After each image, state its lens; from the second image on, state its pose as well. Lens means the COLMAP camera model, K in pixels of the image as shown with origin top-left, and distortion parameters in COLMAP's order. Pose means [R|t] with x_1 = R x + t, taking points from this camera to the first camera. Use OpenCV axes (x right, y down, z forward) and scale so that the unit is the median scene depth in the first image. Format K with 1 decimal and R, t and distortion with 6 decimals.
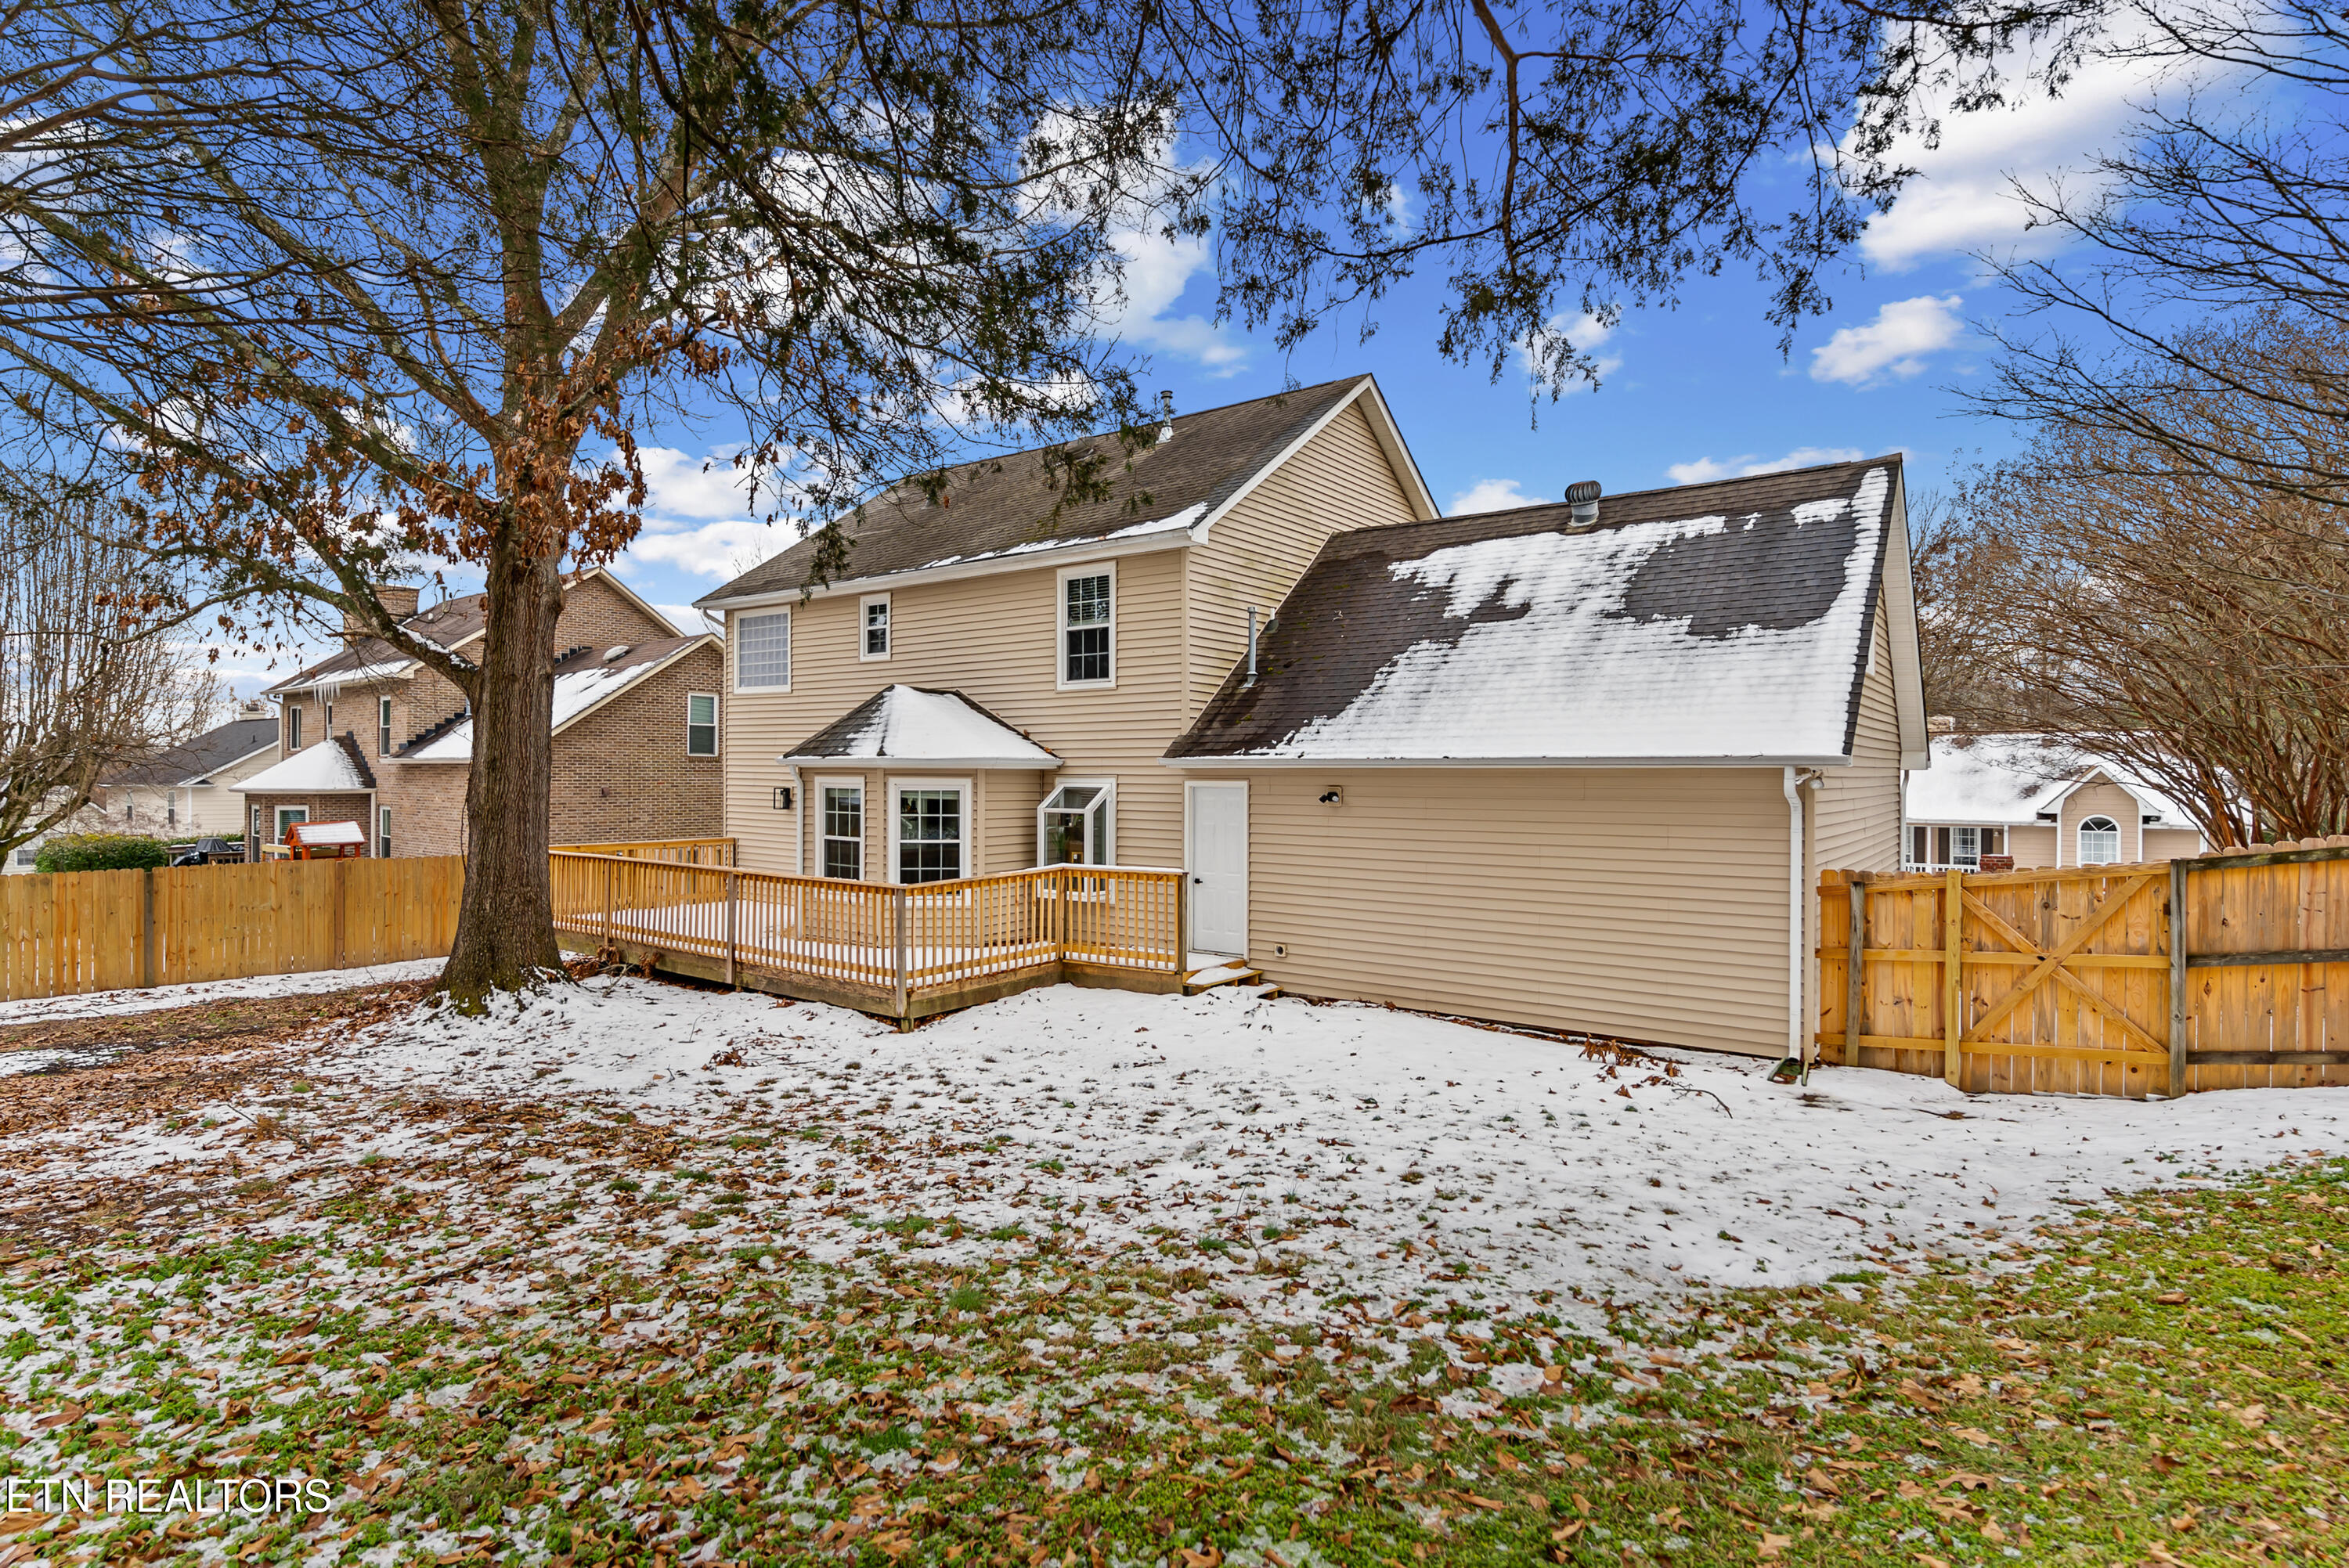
lens RADIAL K [[1132.2, 0, 1168.0], [0, 1132.2, 817.3], [0, 0, 1]] dist [0.000380, -0.000594]
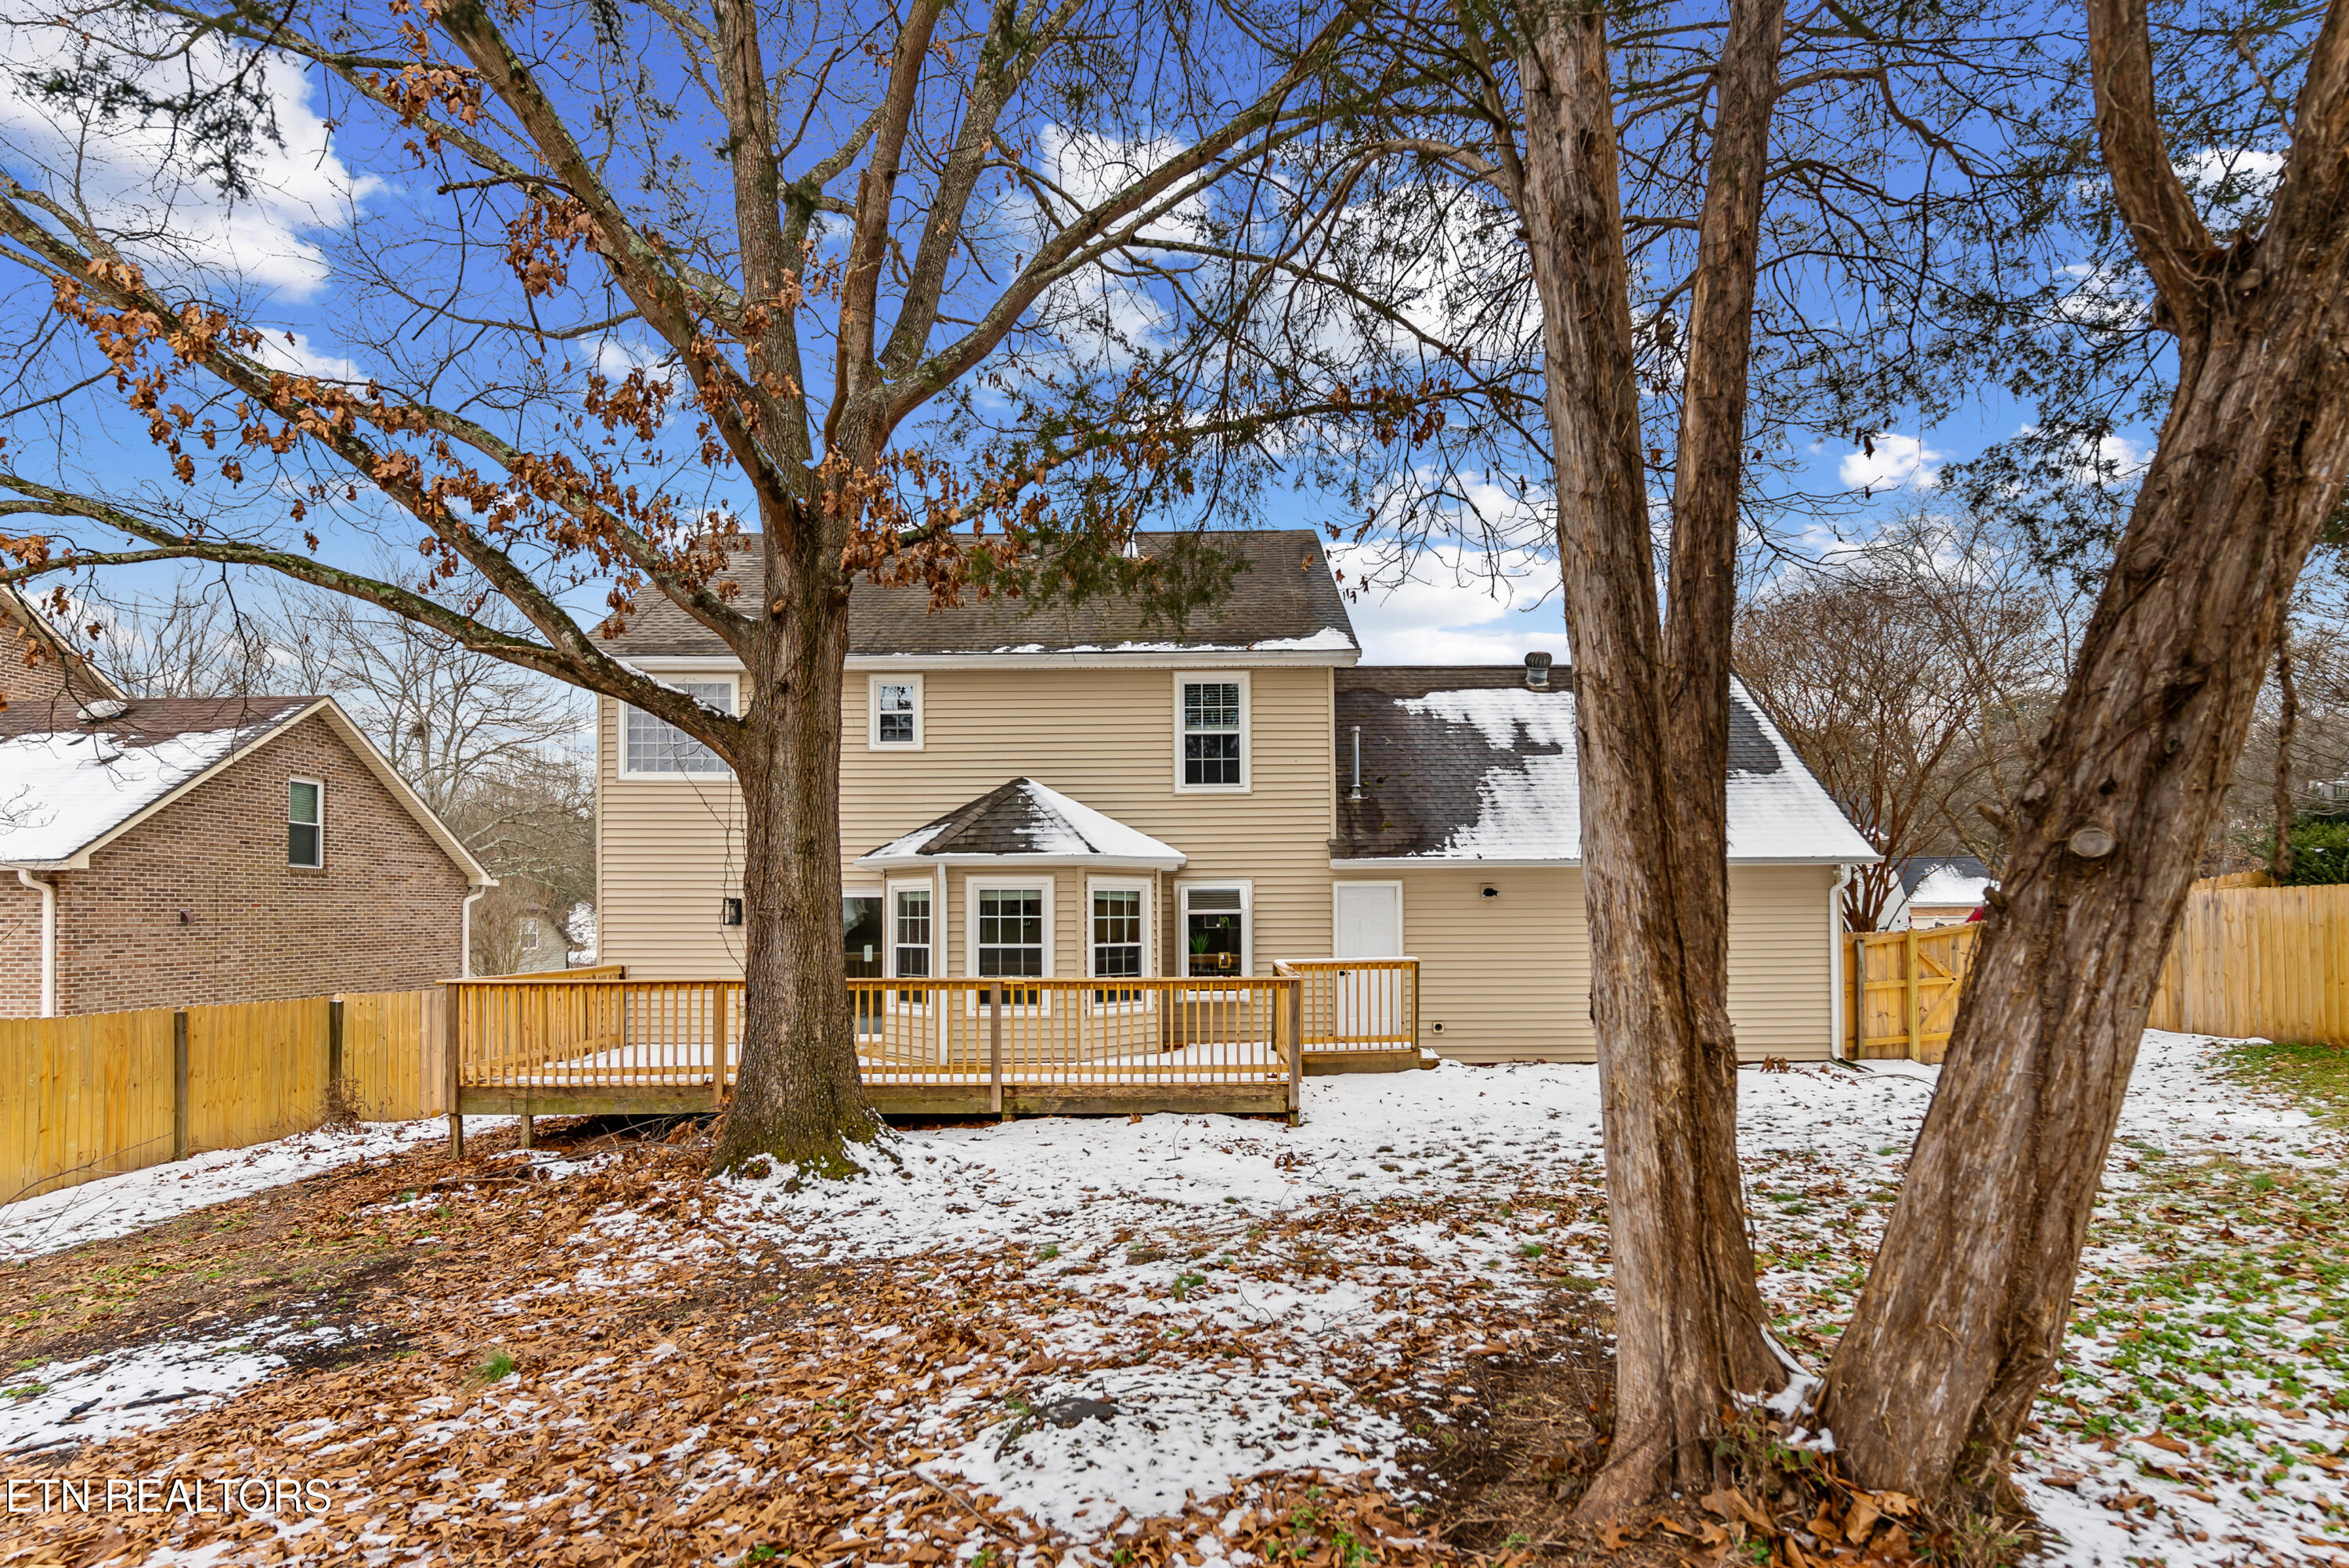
lens RADIAL K [[1125.7, 0, 1174.0], [0, 1125.7, 932.5], [0, 0, 1]] dist [-0.000068, -0.000118]
pose [[0.808160, -0.020855, 0.588594, -0.722902], [0.033325, 0.999391, -0.010347, 0.022181], [-0.588020, 0.027977, 0.808363, 0.212827]]
